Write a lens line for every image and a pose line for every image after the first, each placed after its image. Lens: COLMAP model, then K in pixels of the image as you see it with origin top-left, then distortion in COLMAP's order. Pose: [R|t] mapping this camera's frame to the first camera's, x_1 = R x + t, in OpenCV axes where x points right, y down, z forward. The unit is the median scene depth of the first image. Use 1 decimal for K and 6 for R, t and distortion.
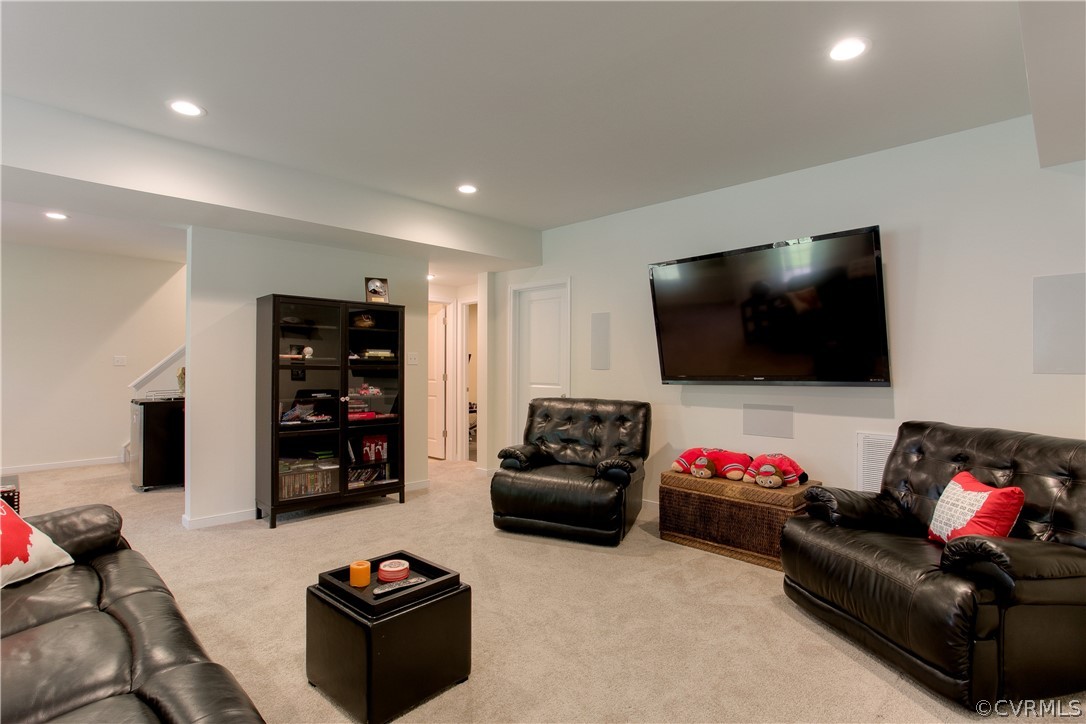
lens RADIAL K [[528.1, 0, 539.6], [0, 528.1, 361.9], [0, 0, 1]] dist [-0.048146, 0.023271]
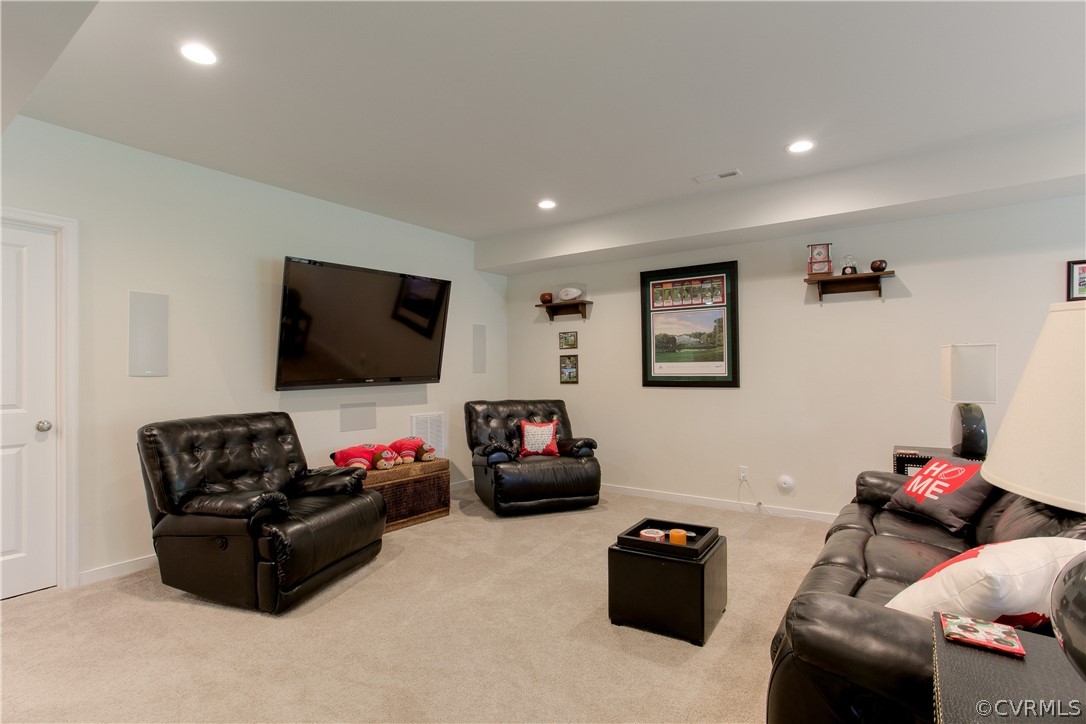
lens RADIAL K [[528.1, 0, 525.7], [0, 528.1, 368.9], [0, 0, 1]] dist [-0.048146, 0.023271]
pose [[-0.121504, -0.001821, 0.992589, -0.854483], [-0.002928, 0.999995, 0.001477, 0.003068], [-0.992587, -0.002727, -0.121508, 0.848885]]
